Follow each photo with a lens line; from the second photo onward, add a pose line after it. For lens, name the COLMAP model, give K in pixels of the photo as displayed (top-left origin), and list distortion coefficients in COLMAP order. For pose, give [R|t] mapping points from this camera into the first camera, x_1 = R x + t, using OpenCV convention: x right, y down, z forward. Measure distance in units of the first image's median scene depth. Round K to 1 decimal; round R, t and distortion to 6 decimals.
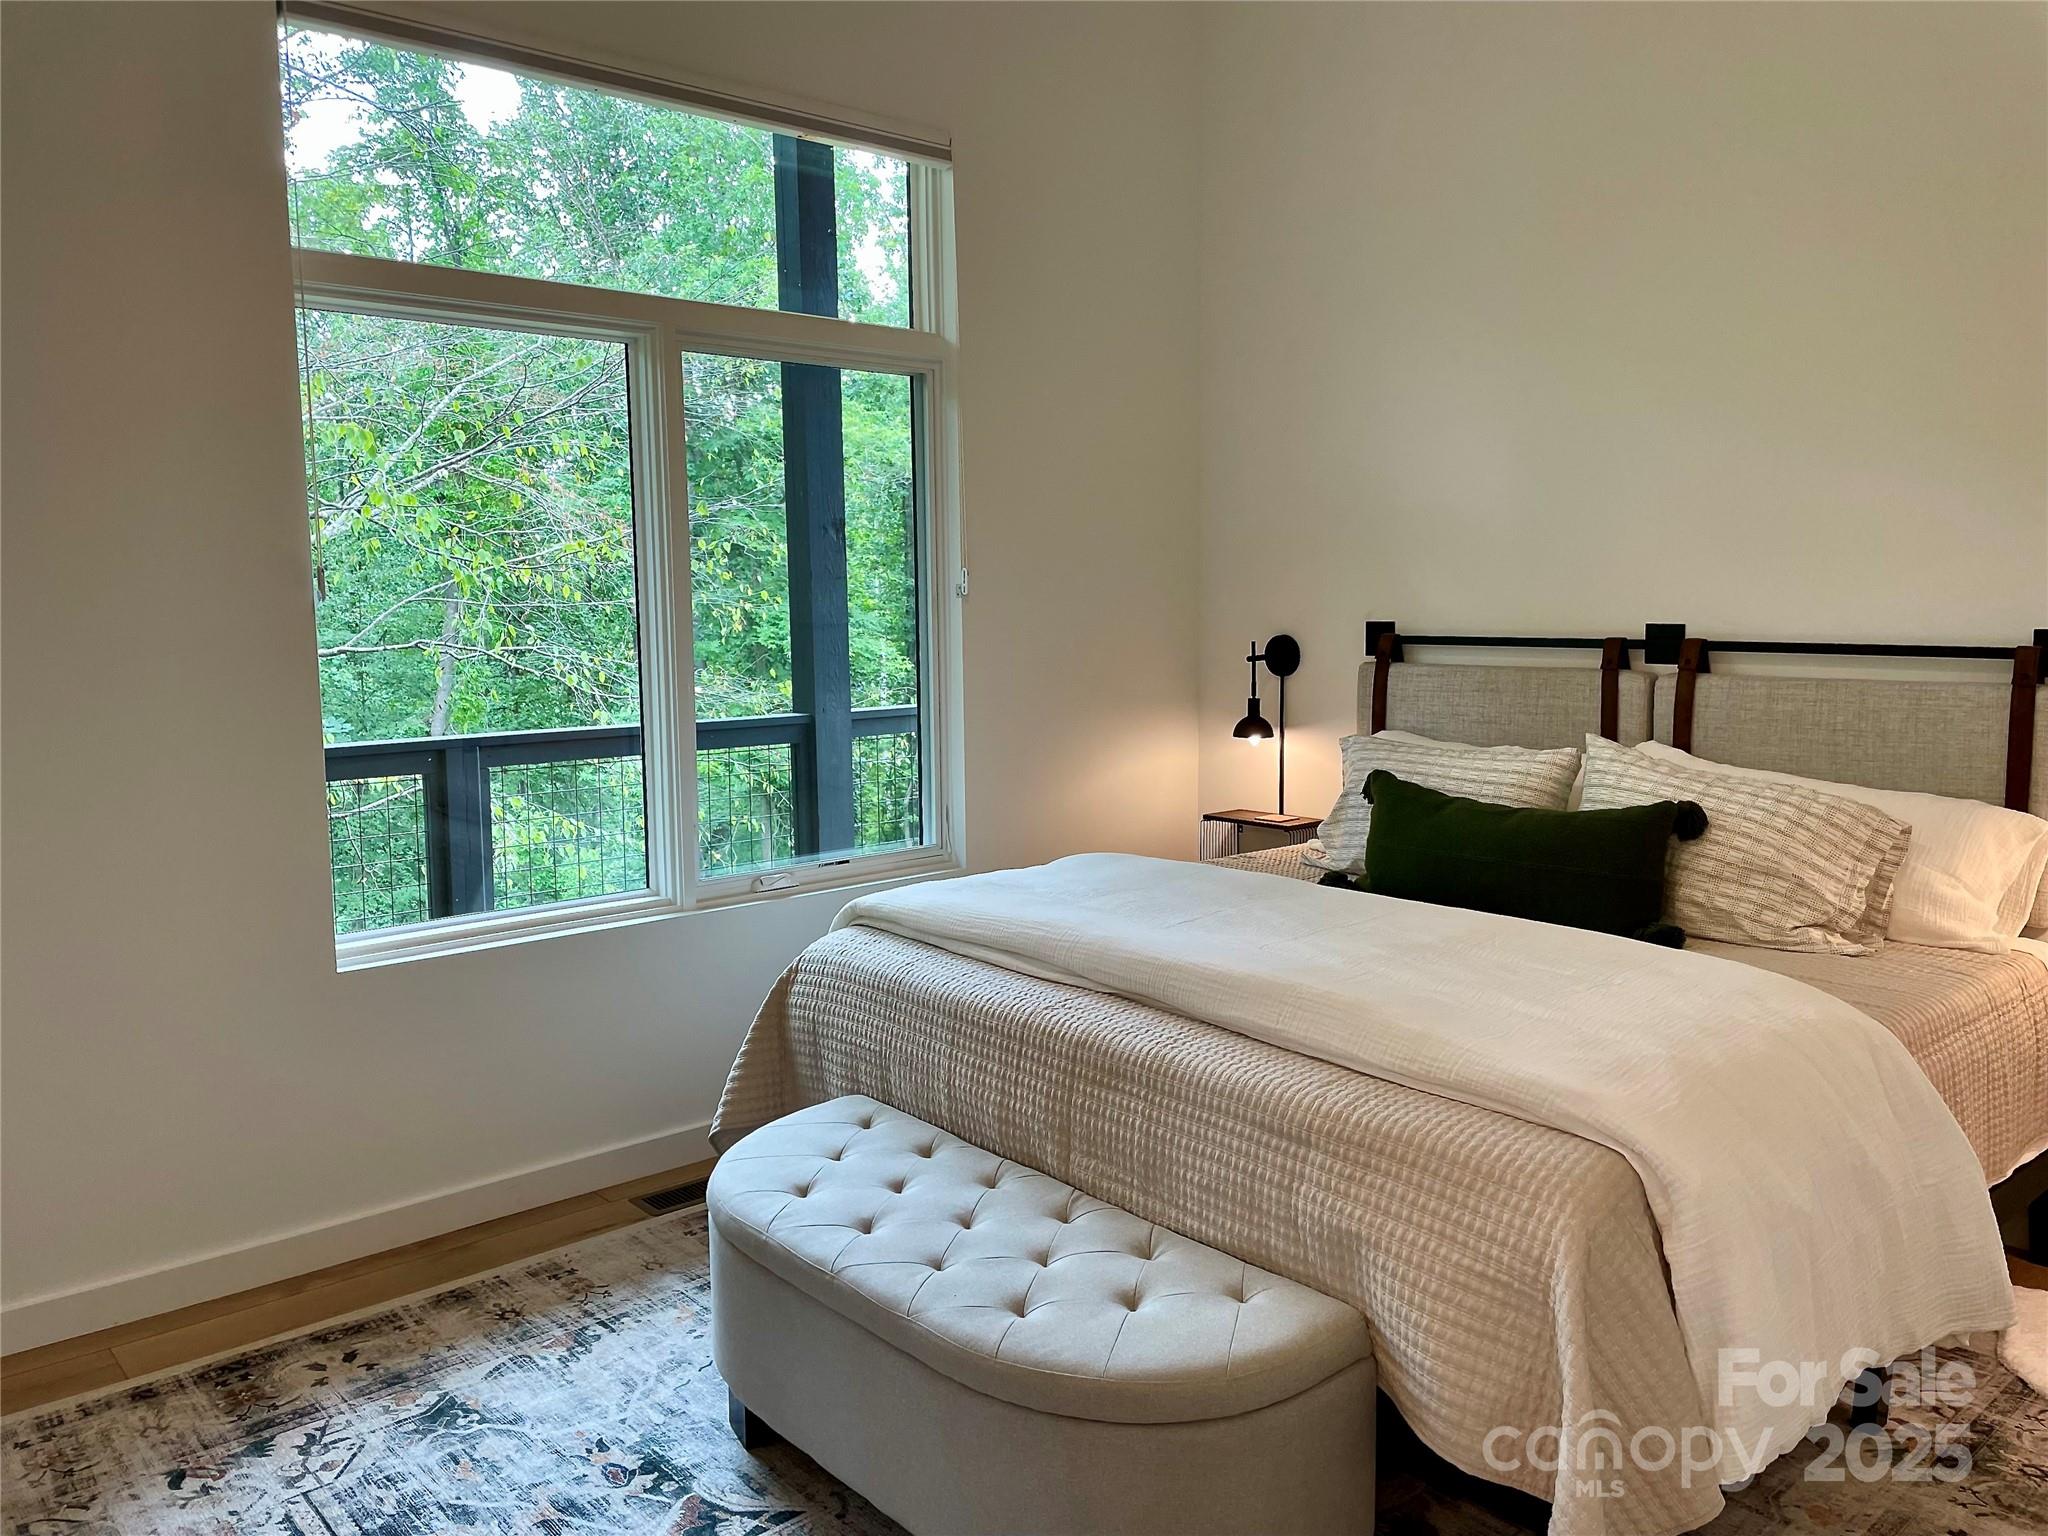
lens RADIAL K [[1549.9, 0, 1035.7], [0, 1549.9, 762.4], [0, 0, 1]] dist [0.084314, -0.106390]
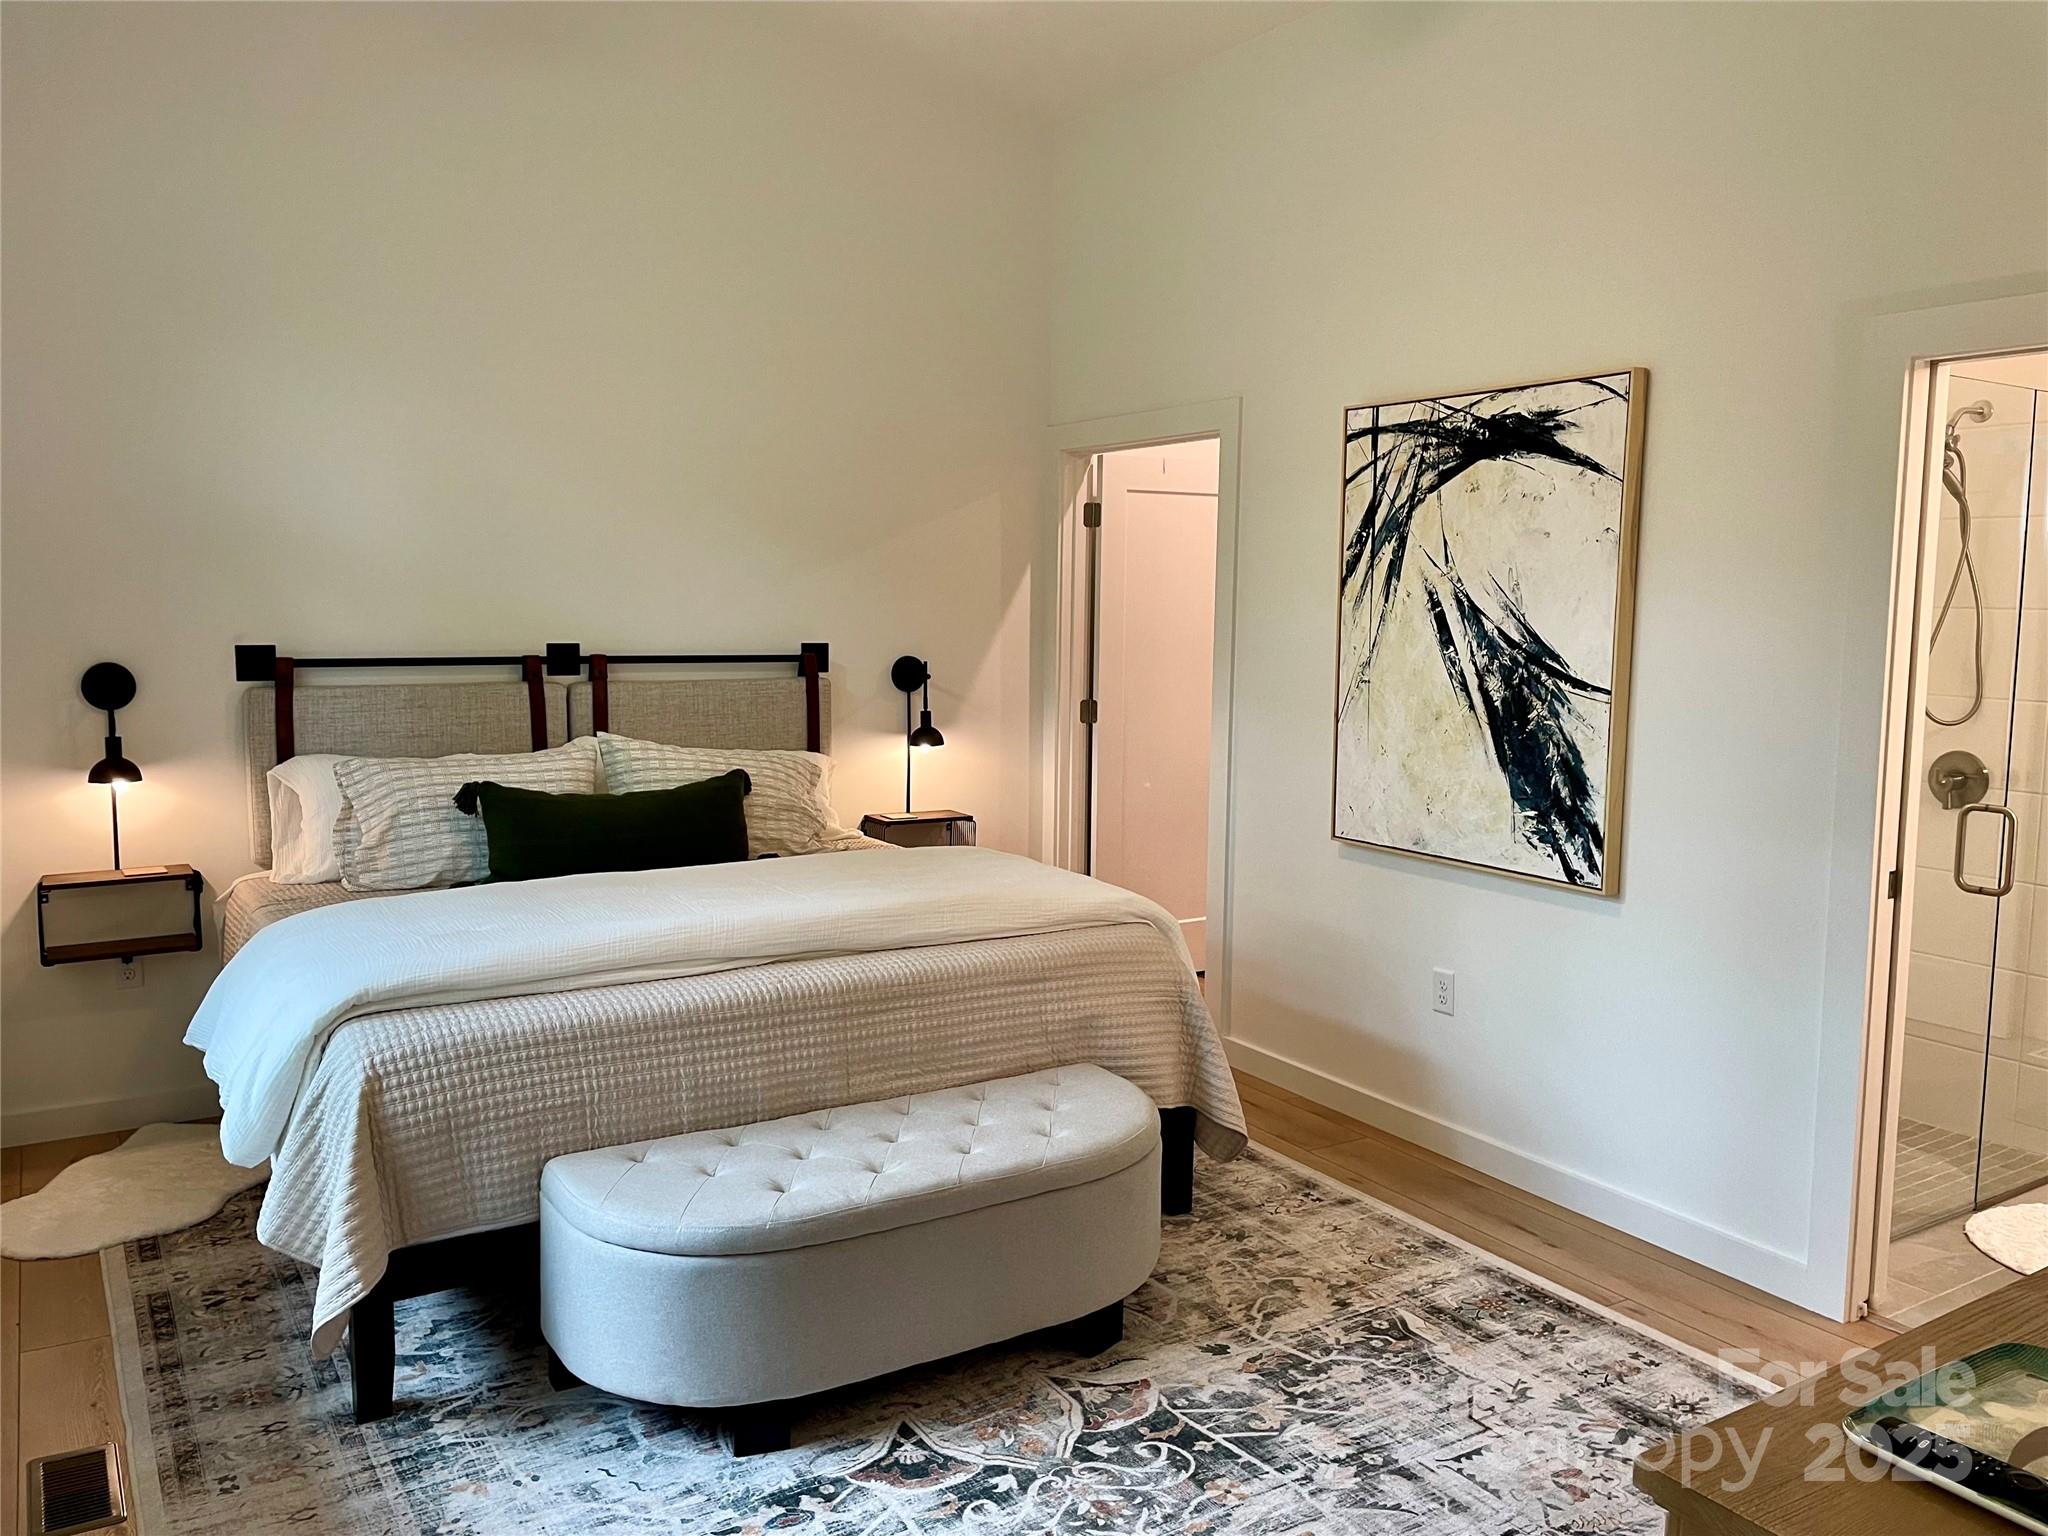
lens RADIAL K [[1549.9, 0, 1039.3], [0, 1549.9, 773.9], [0, 0, 1]] dist [0.084314, -0.106390]
pose [[0.156544, -0.098153, 0.982782, -0.791831], [0.101029, 0.991422, 0.082924, -0.051142], [-0.982490, 0.086309, 0.165117, 0.438771]]
